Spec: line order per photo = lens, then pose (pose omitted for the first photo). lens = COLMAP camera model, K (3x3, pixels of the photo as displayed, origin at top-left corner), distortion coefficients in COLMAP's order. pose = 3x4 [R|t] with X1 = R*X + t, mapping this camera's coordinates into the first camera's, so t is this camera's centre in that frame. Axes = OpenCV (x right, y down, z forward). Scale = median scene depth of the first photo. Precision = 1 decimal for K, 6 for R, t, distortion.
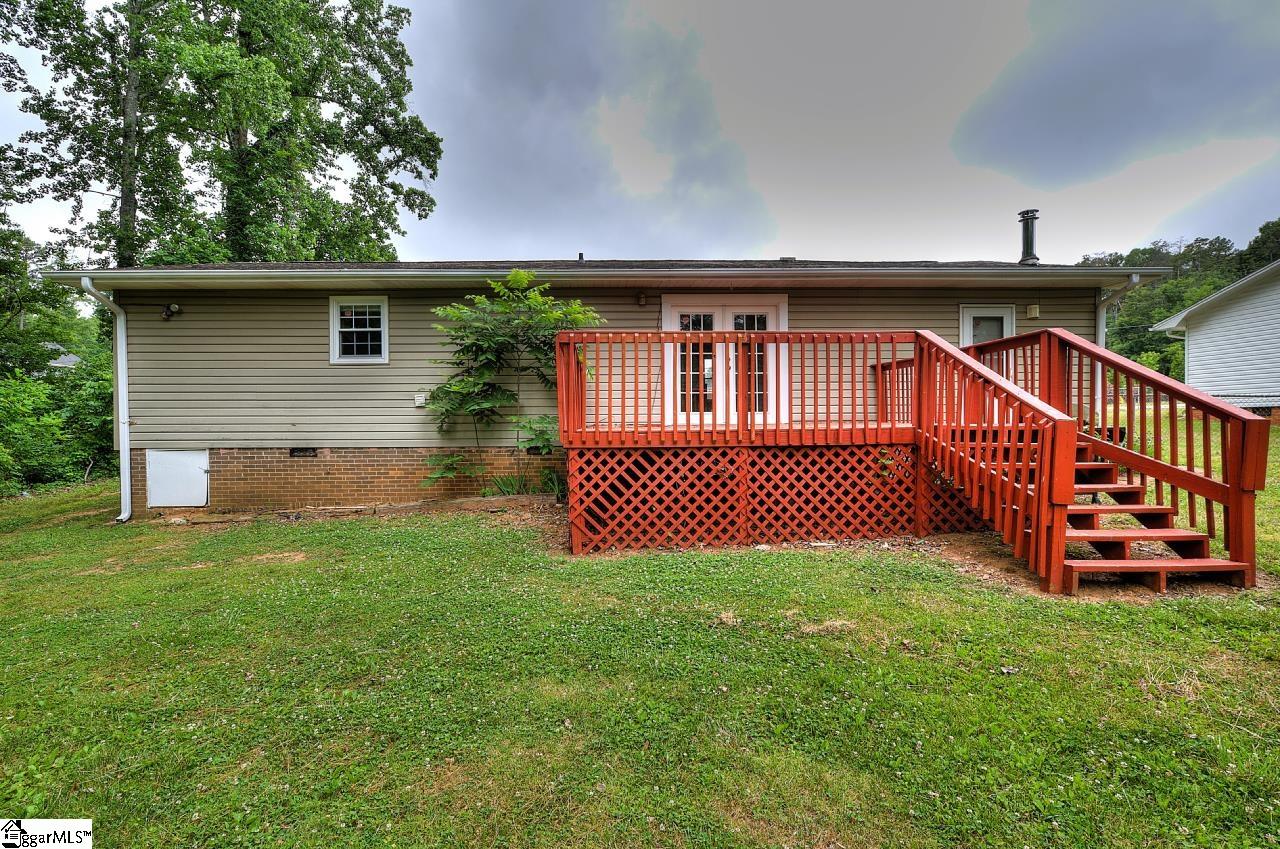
lens RADIAL K [[552.4, 0, 627.8], [0, 552.4, 428.2], [0, 0, 1]] dist [-0.000102, 0.000463]
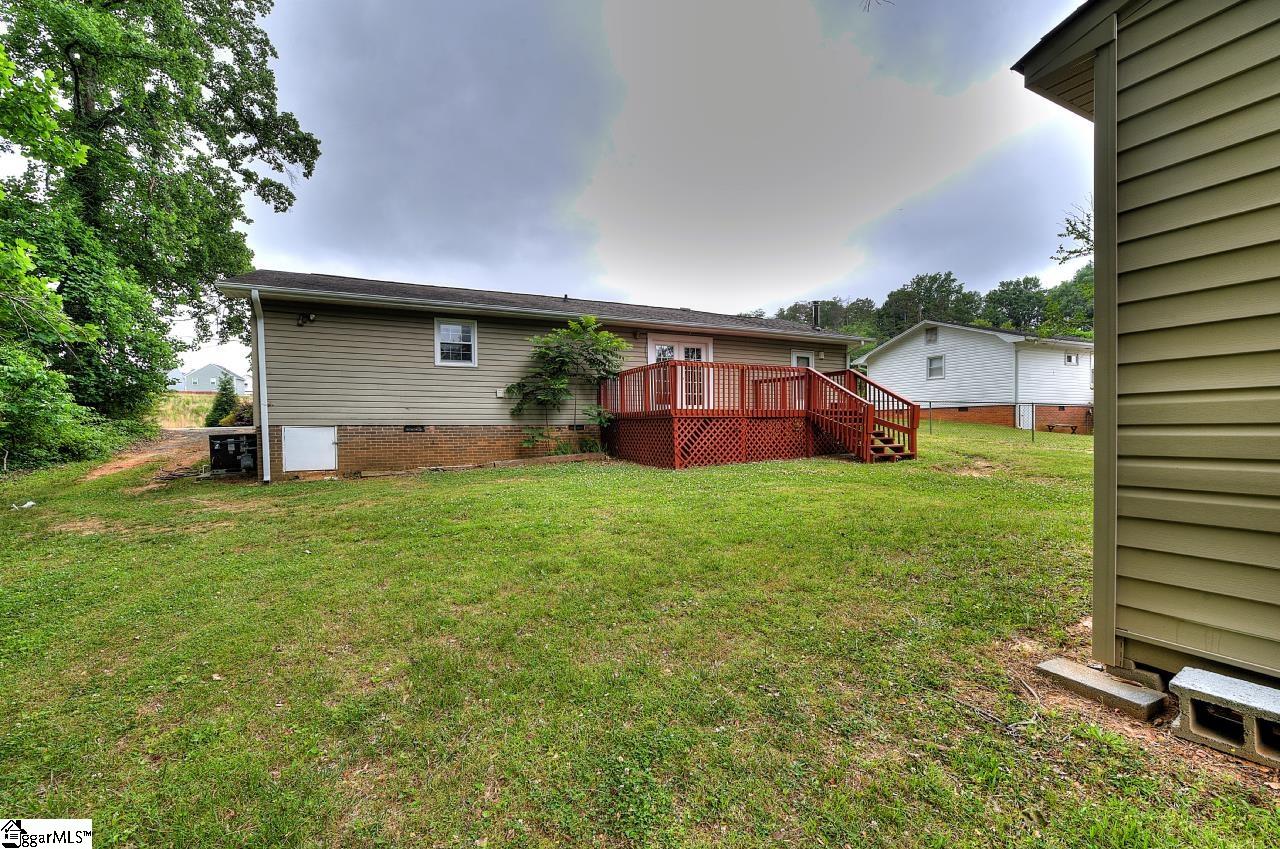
lens RADIAL K [[552.4, 0, 632.7], [0, 552.4, 431.0], [0, 0, 1]] dist [-0.000102, 0.000463]
pose [[0.911273, -0.001744, 0.411798, -0.660808], [0.003887, 0.999983, -0.004367, 0.057448], [-0.411783, 0.005580, 0.911265, -0.484878]]
